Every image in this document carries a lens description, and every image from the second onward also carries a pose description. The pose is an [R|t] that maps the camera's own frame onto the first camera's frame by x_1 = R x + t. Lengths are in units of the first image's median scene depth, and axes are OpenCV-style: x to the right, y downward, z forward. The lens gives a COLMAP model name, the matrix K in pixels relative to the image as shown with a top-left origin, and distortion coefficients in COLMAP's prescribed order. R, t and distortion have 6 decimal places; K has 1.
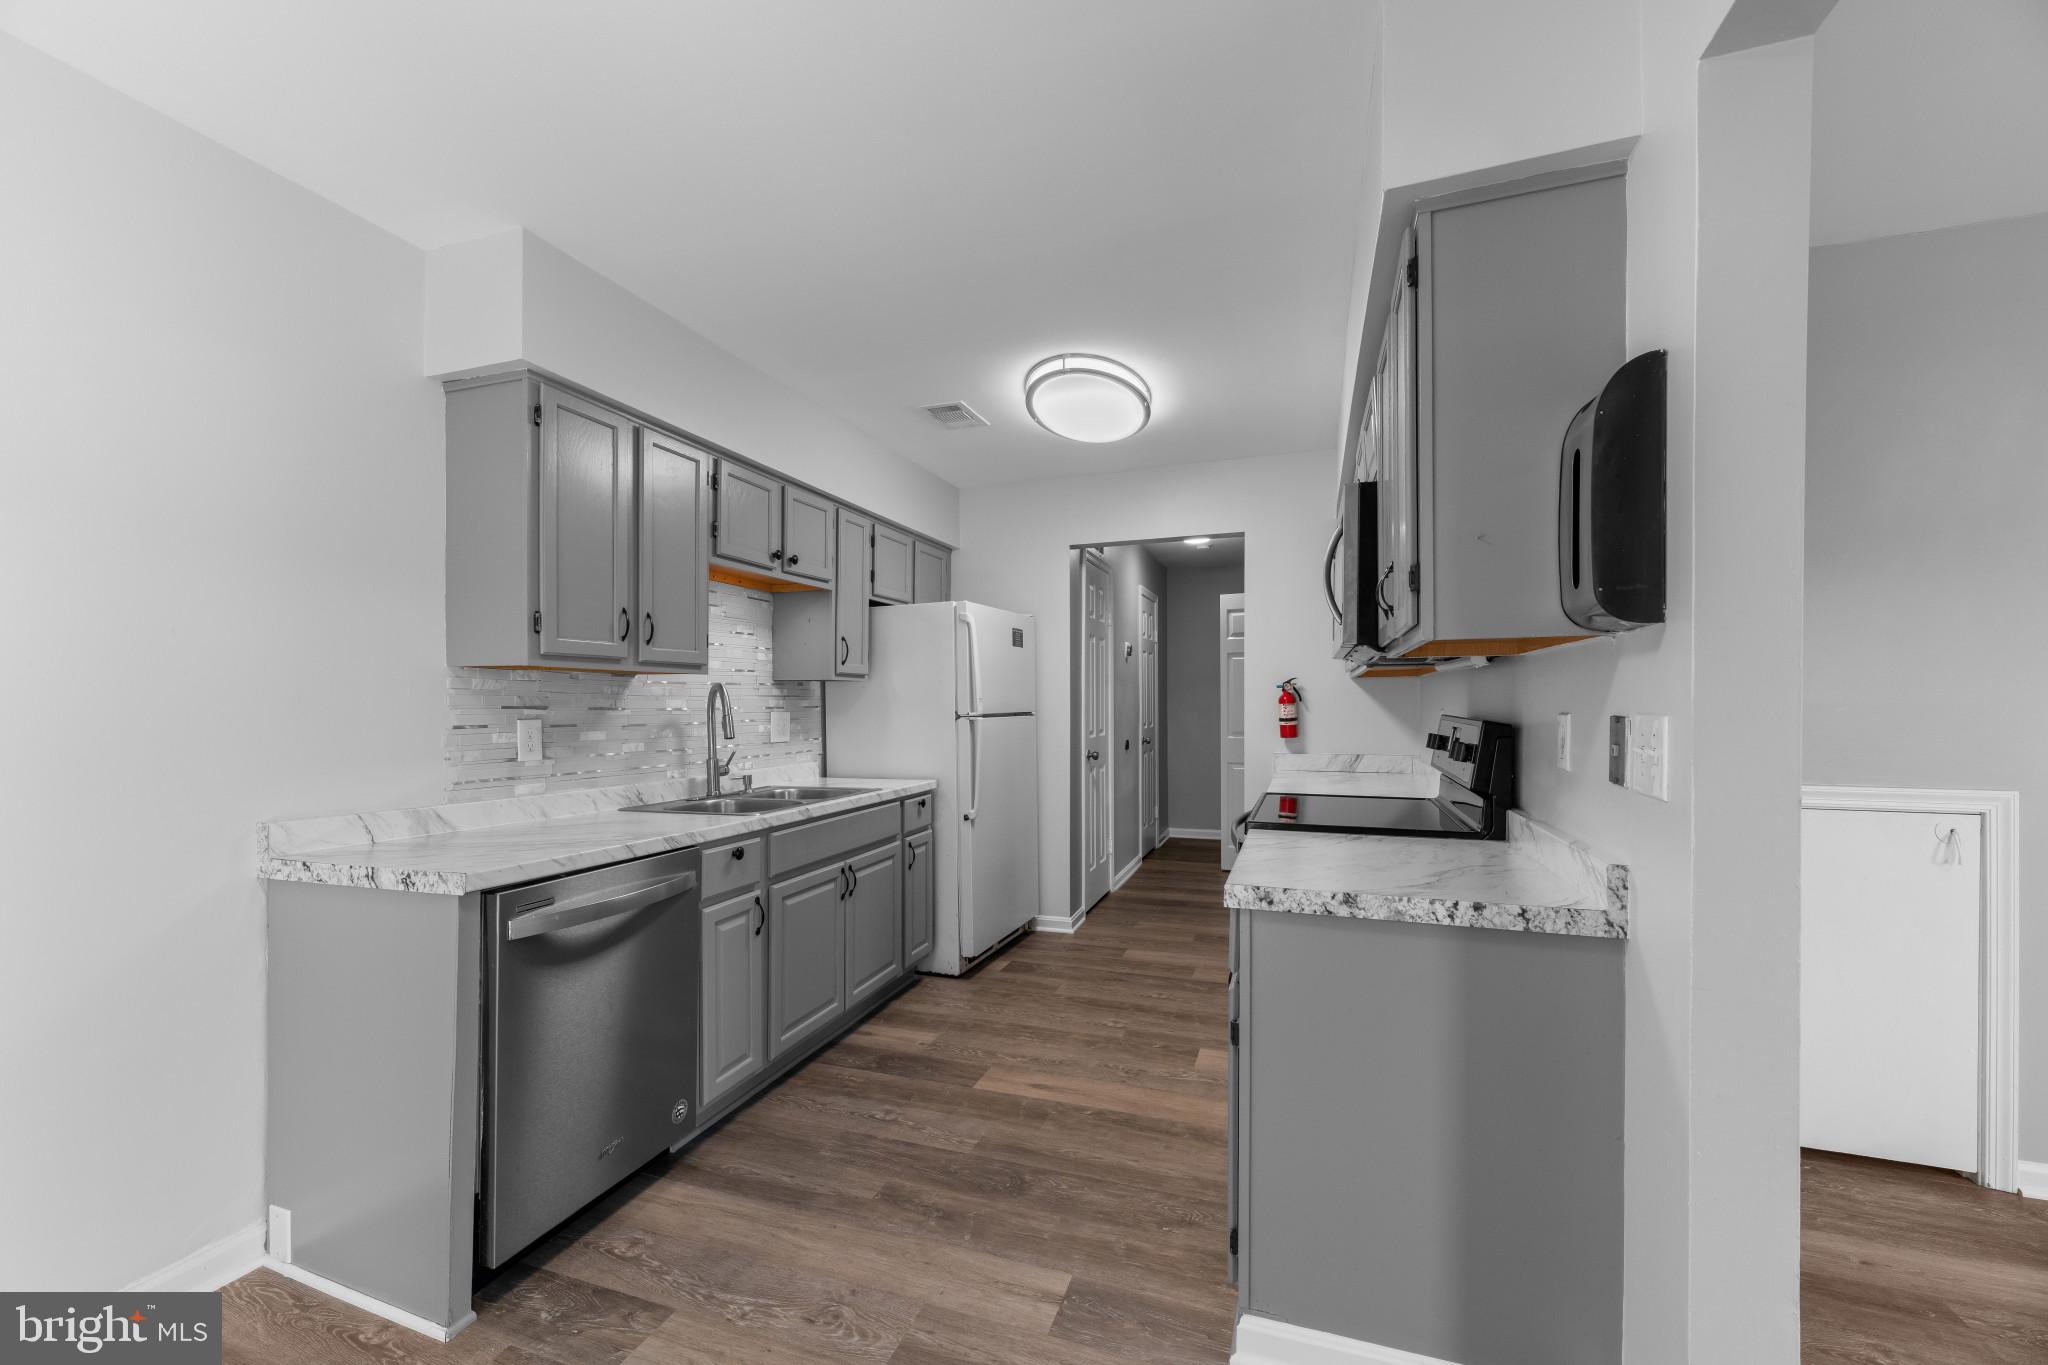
lens RADIAL K [[822.1, 0, 1024.1], [0, 822.1, 710.5], [0, 0, 1]] dist [-0.000086, 0.000027]
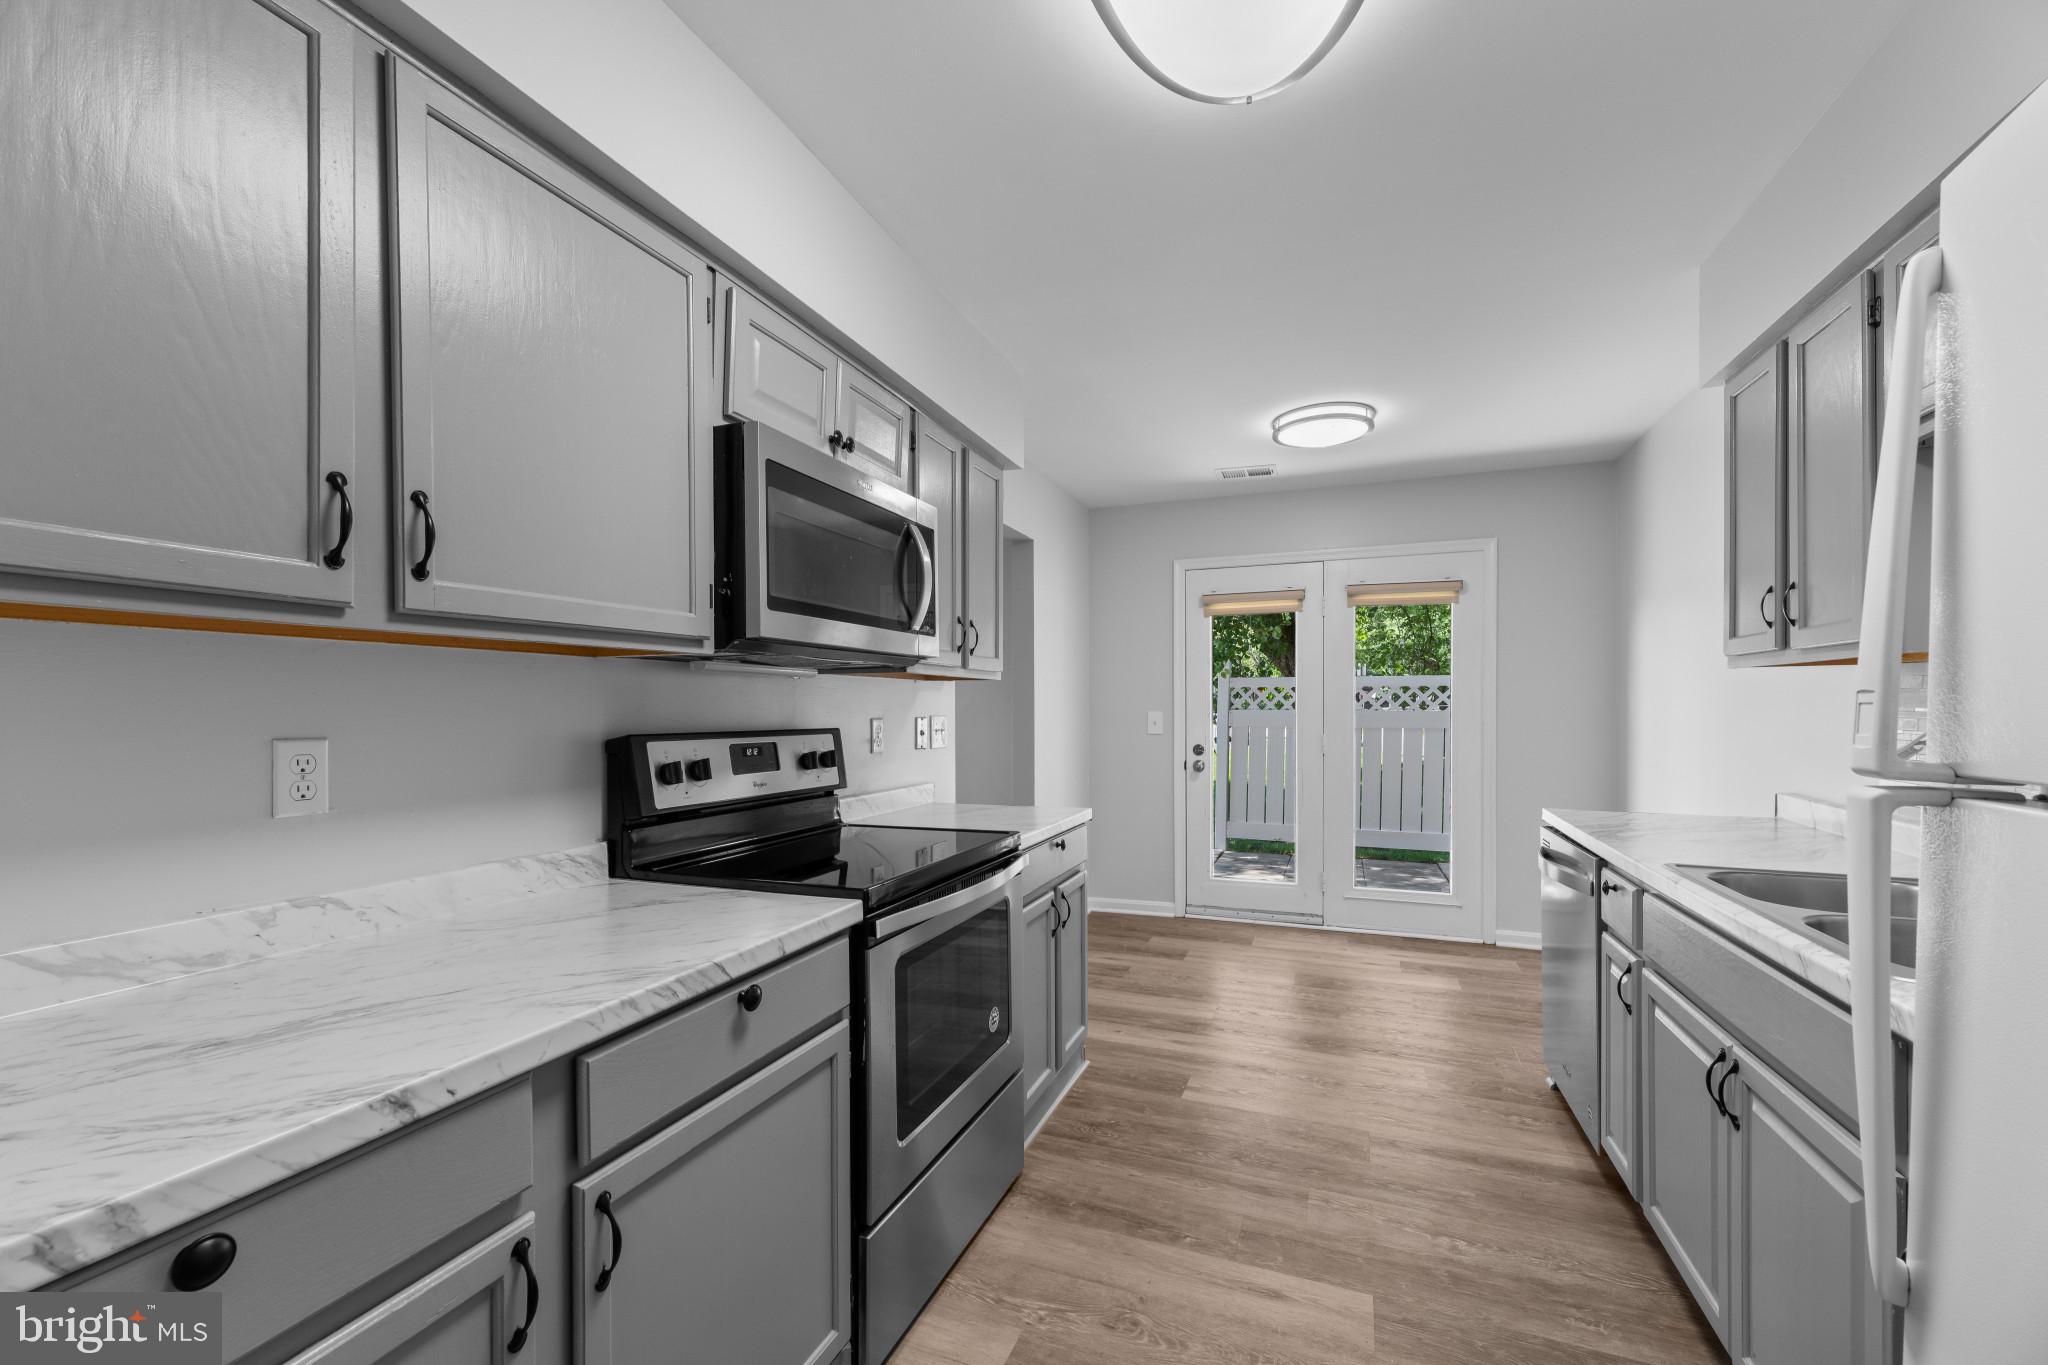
lens RADIAL K [[822.1, 0, 1024.1], [0, 822.1, 710.5], [0, 0, 1]] dist [-0.000086, 0.000027]
pose [[-0.999325, 0.006195, 0.036220, 0.234263], [0.006698, 0.999883, 0.013775, -0.023789], [-0.036130, 0.014008, -0.999249, 2.052822]]
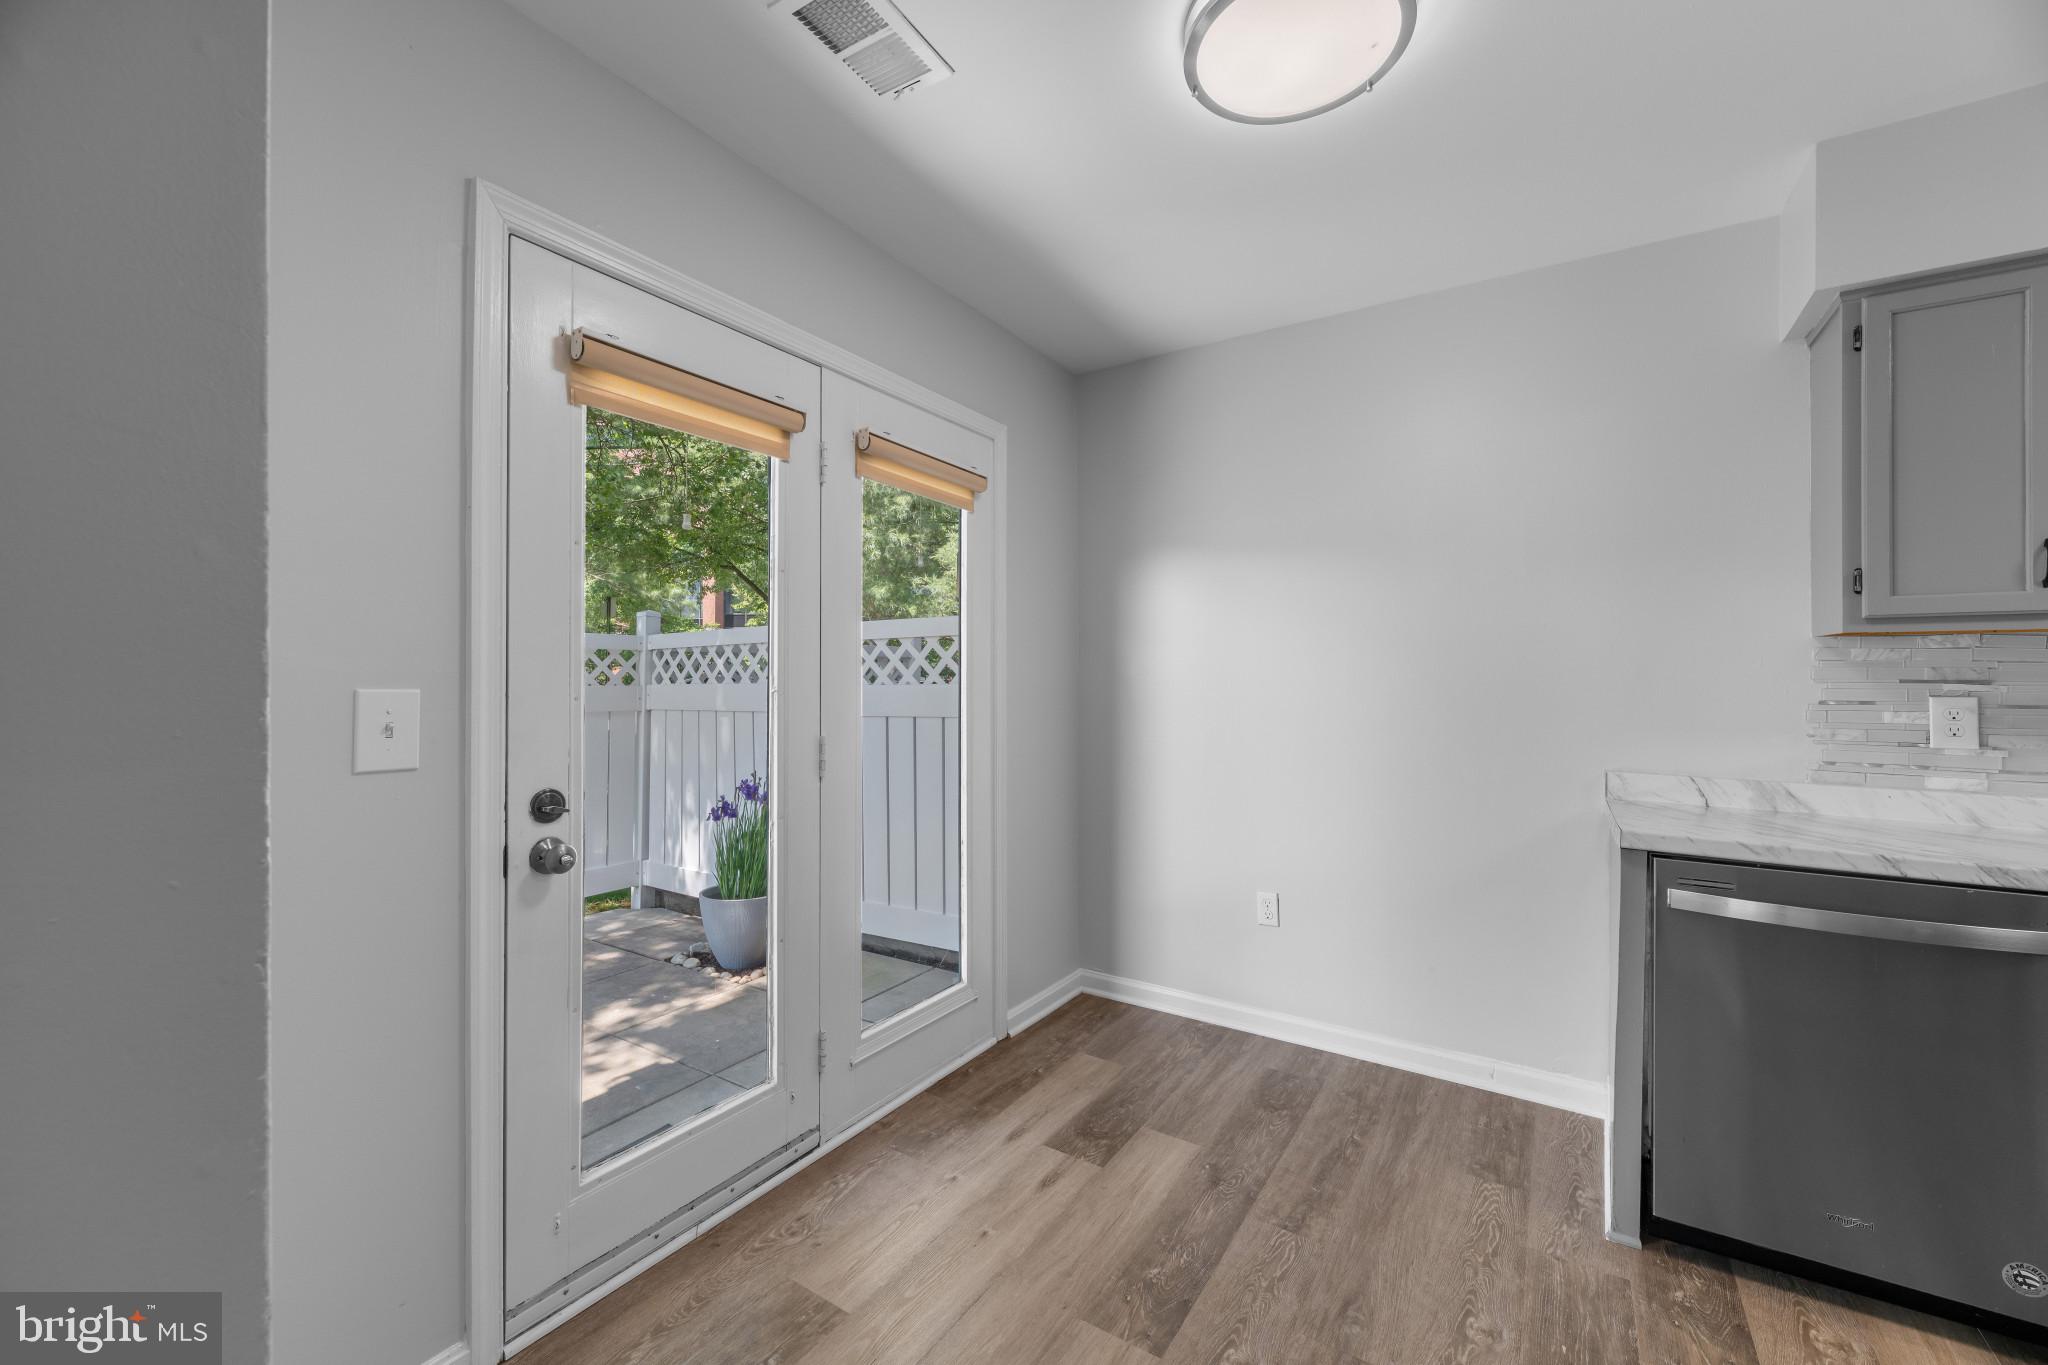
lens RADIAL K [[818.1, 0, 1021.3], [0, 818.1, 677.3], [0, 0, 1]] dist [-0.000768, -0.000068]
pose [[-0.241872, -0.001481, -0.970307, 0.439848], [-0.009397, 0.999956, 0.000816, 0.000046], [0.970263, 0.009315, -0.241875, 0.362194]]
